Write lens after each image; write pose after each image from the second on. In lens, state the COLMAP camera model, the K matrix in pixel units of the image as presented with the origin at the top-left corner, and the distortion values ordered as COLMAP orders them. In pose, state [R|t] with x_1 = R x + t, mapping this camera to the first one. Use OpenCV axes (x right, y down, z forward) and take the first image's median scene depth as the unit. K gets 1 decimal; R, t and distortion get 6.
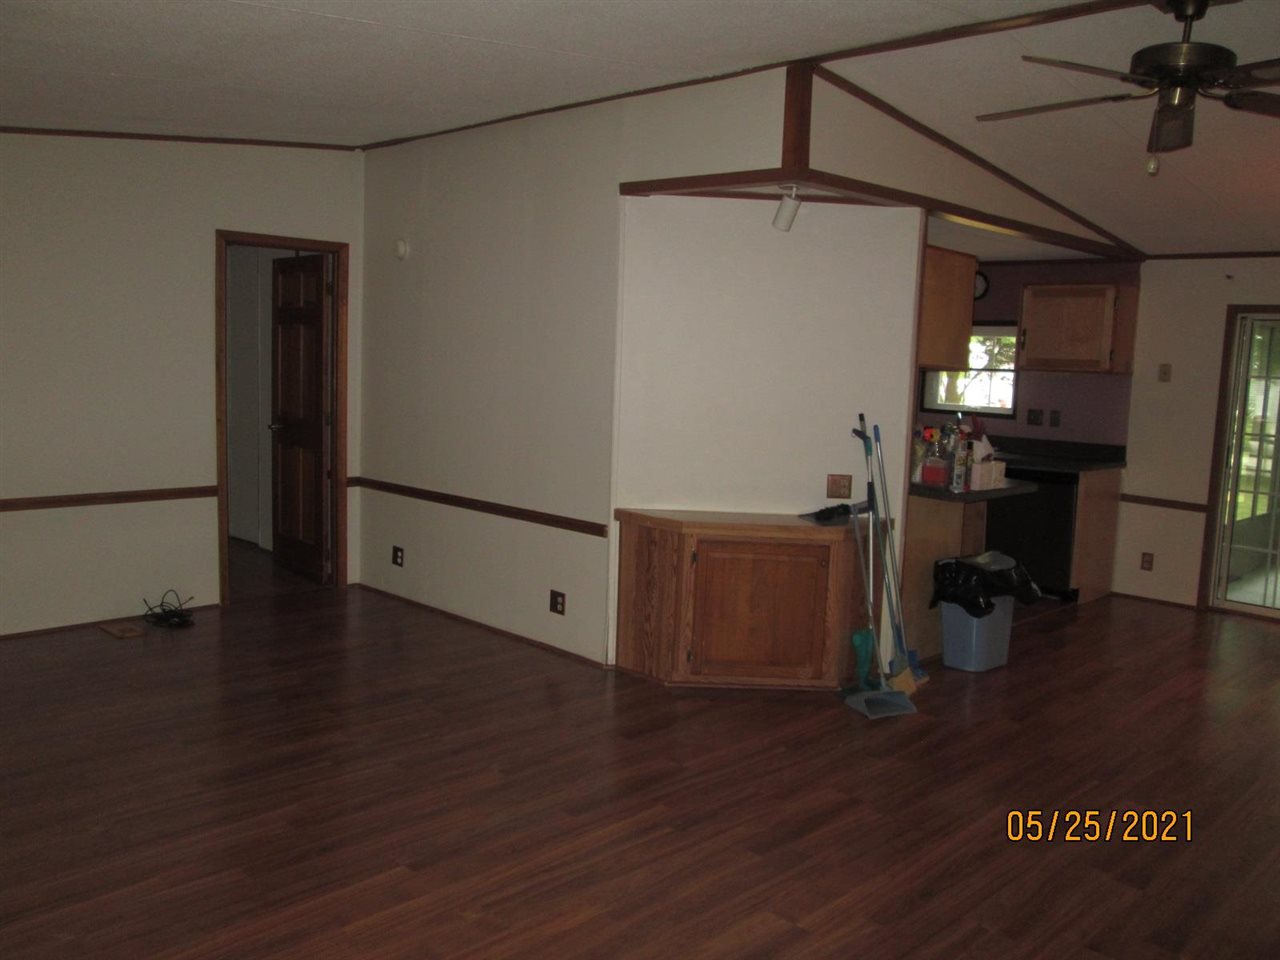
lens RADIAL K [[1060.1, 0, 640.0], [0, 1060.1, 480.0], [0, 0, 1]] dist [0.004465, 0.001573]
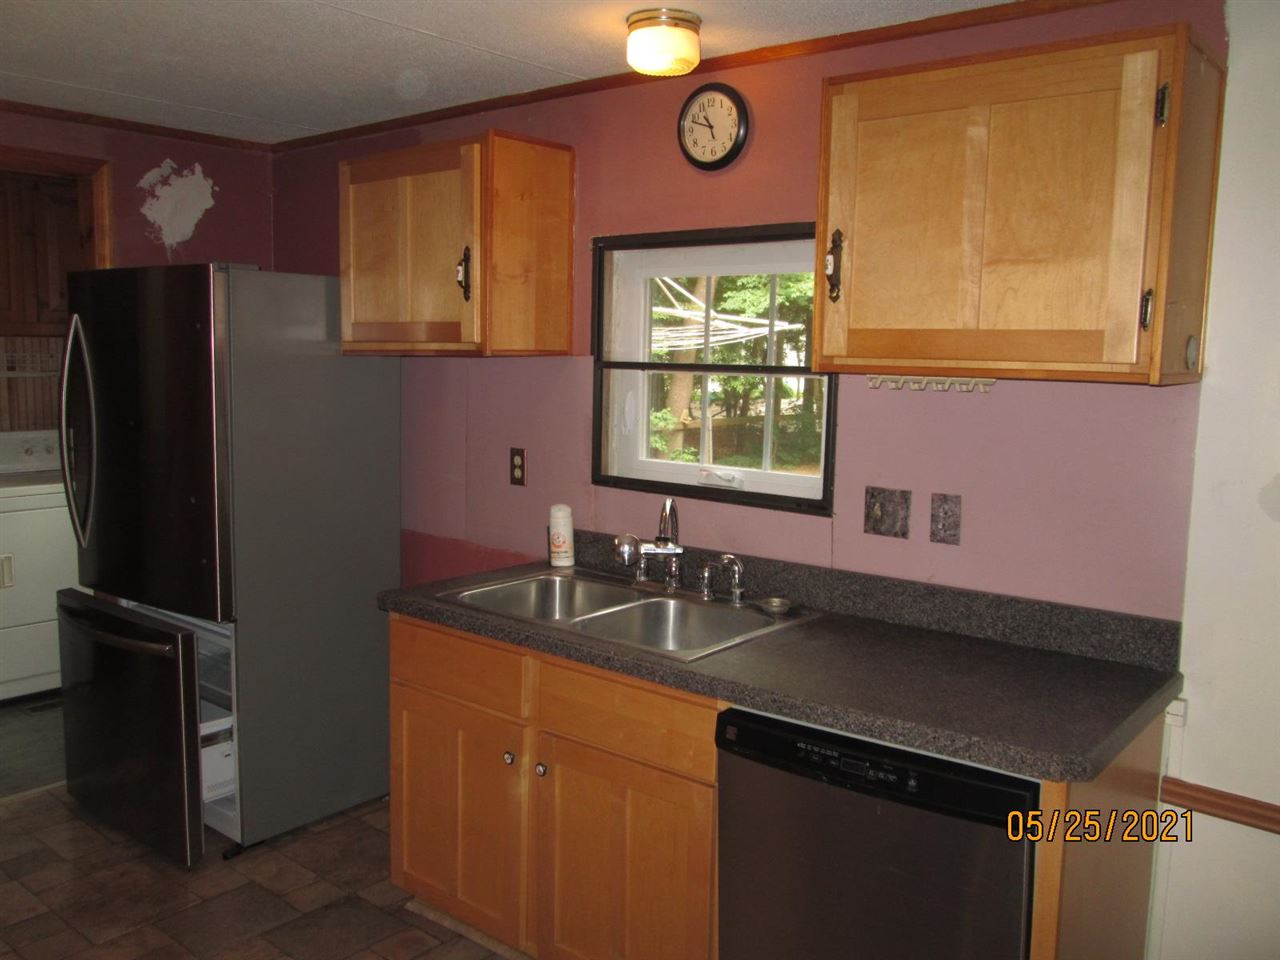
lens RADIAL K [[1066.6, 0, 640.0], [0, 1066.6, 480.0], [0, 0, 1]] dist [-0.004766, -0.002034]
pose [[0.996613, -0.026309, 0.077908, 0.285395], [0.025516, 0.999612, 0.011152, -0.078235], [-0.078171, -0.009126, 0.996898, 0.713778]]
